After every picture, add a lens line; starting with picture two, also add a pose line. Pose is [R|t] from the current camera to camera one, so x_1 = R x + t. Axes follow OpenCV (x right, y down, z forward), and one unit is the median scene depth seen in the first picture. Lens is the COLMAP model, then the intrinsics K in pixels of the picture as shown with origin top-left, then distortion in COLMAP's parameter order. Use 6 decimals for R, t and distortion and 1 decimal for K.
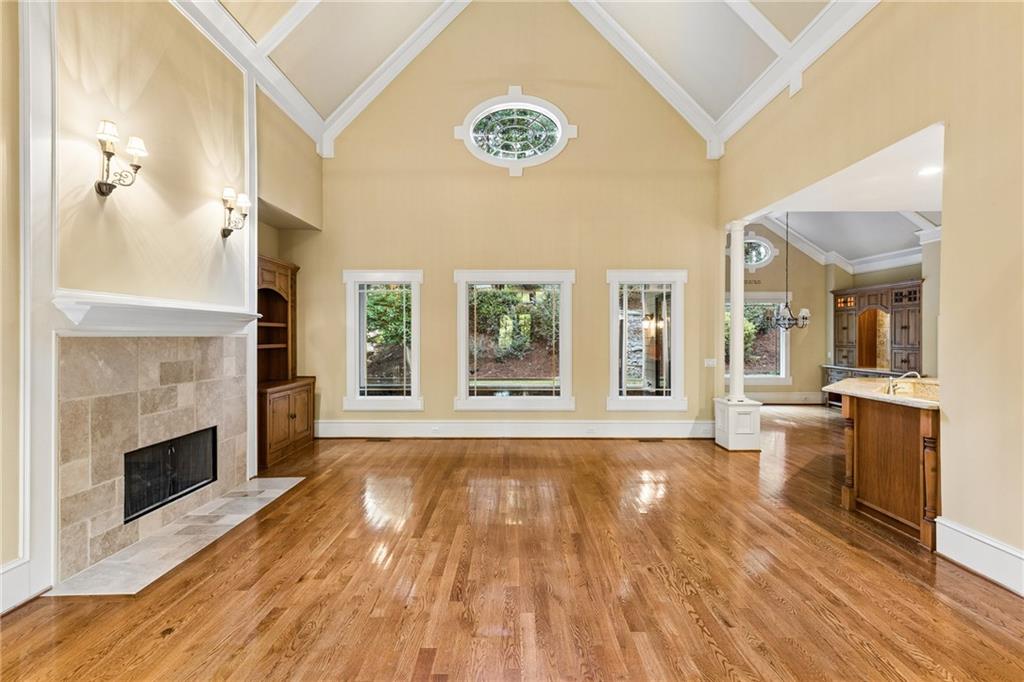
lens RADIAL K [[462.5, 0, 514.1], [0, 462.5, 336.8], [0, 0, 1]] dist [0.002788, -0.000770]
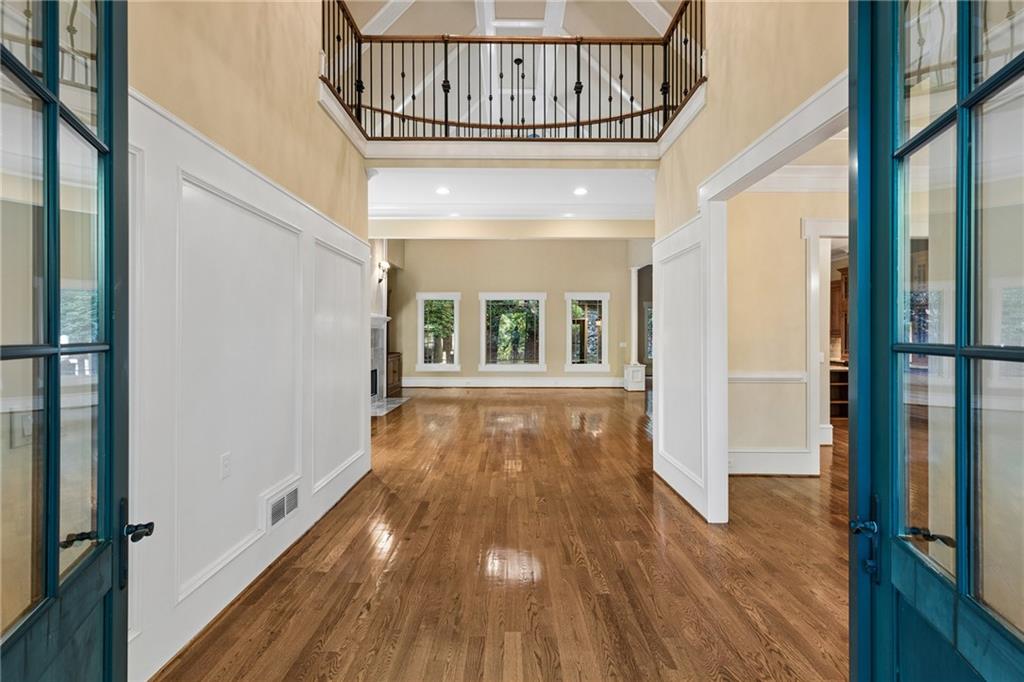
lens RADIAL K [[462.5, 0, 508.0], [0, 462.5, 335.4], [0, 0, 1]] dist [0.002788, -0.000770]
pose [[0.999976, 0.000436, -0.006843, -0.003680], [-0.000432, 1.000000, 0.000532, 0.015398], [0.006844, -0.000529, 0.999976, -0.610343]]
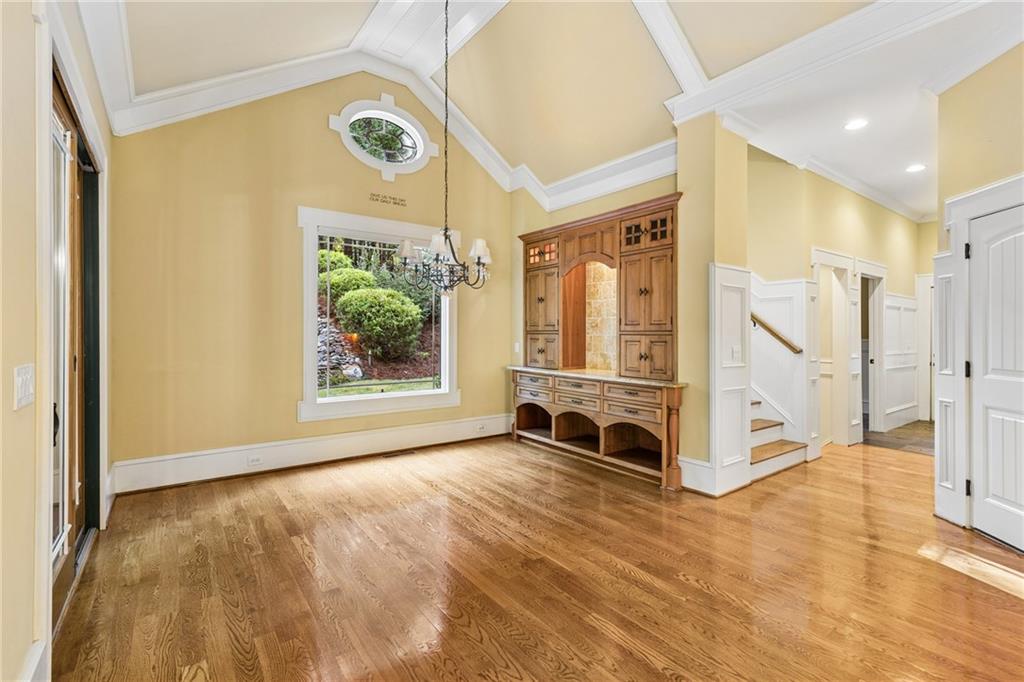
lens RADIAL K [[462.5, 0, 512.3], [0, 462.5, 334.9], [0, 0, 1]] dist [0.002788, -0.000770]
pose [[0.807277, 0.000438, 0.590172, 0.387092], [-0.001600, 0.999998, 0.001446, 0.025444], [-0.590170, -0.002111, 0.807276, 0.618734]]
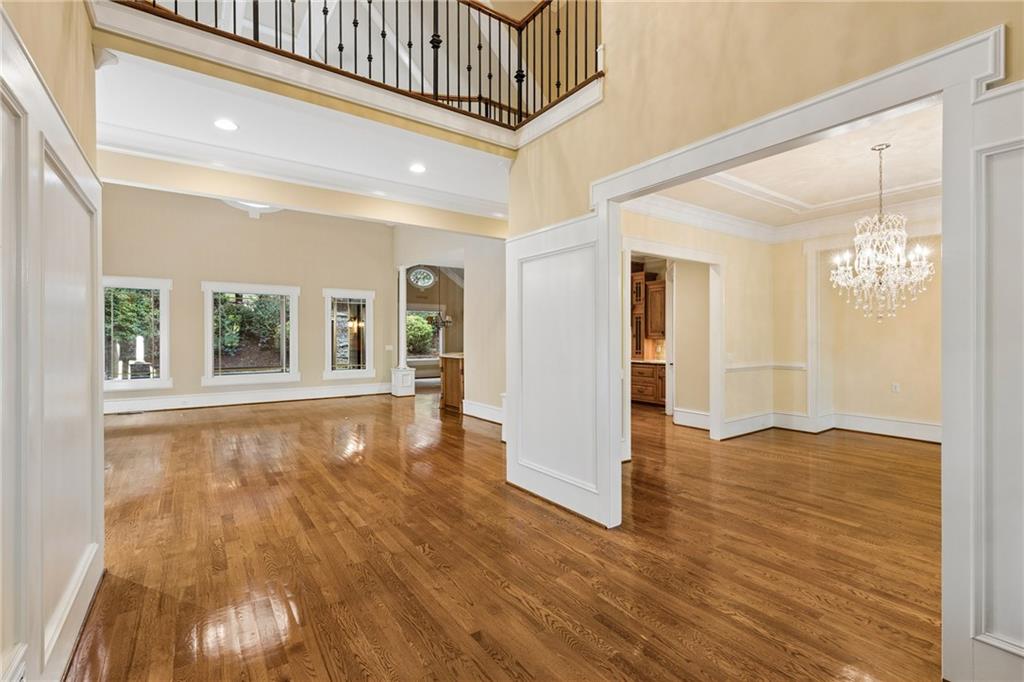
lens RADIAL K [[462.5, 0, 513.0], [0, 462.5, 337.2], [0, 0, 1]] dist [0.002788, -0.000770]
pose [[0.820419, -0.001219, 0.571762, -0.124846], [0.001667, 0.999999, -0.000261, 0.015520], [-0.571761, 0.001167, 0.820419, -0.481420]]
